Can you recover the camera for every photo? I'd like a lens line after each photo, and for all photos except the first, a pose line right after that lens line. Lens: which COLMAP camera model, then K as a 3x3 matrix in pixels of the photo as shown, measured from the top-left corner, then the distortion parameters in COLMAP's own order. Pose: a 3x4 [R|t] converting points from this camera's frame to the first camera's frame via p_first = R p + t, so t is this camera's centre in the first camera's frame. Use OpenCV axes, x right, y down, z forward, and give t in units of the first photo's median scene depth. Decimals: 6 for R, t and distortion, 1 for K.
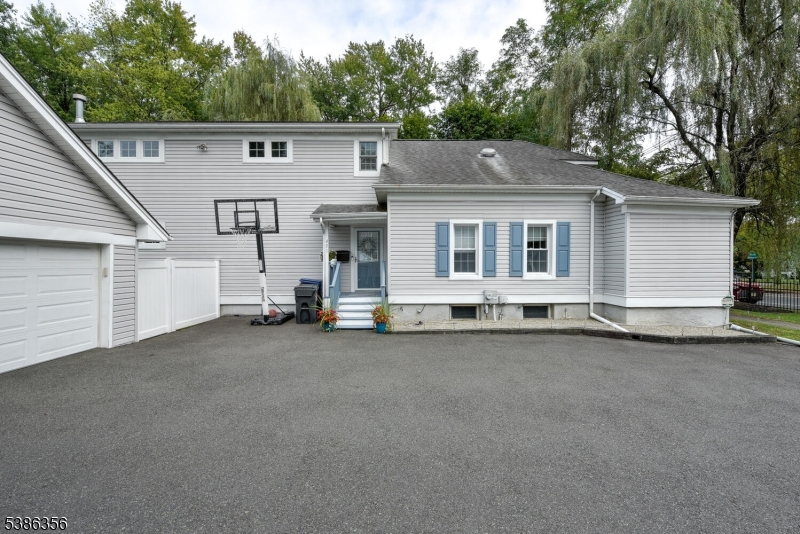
lens RADIAL K [[343.3, 0, 400.0], [0, 343.3, 267.0], [0, 0, 1]] dist [-0.009065, 0.000048]
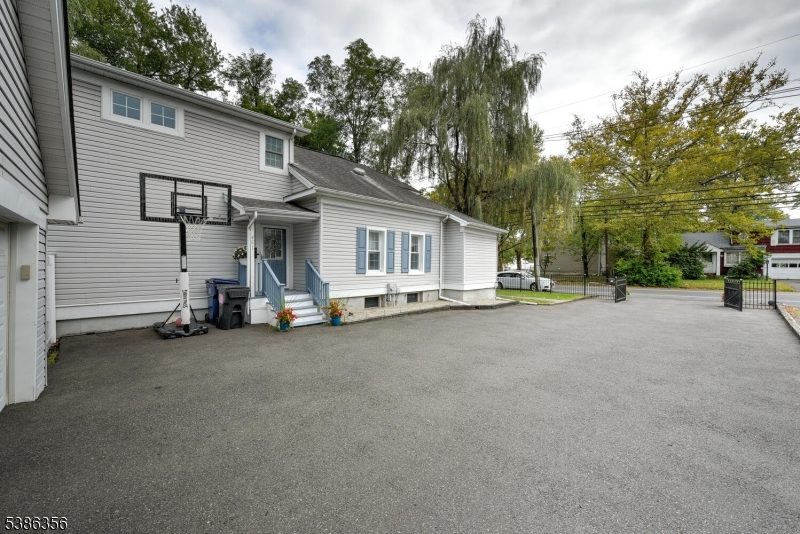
lens RADIAL K [[310.7, 0, 400.0], [0, 310.7, 267.0], [0, 0, 1]] dist [-0.002770, -0.000355]
pose [[0.731868, -0.001101, 0.681445, -0.509575], [-0.001571, 0.999993, 0.003304, 0.002048], [-0.681444, -0.003488, 0.731862, 0.119502]]
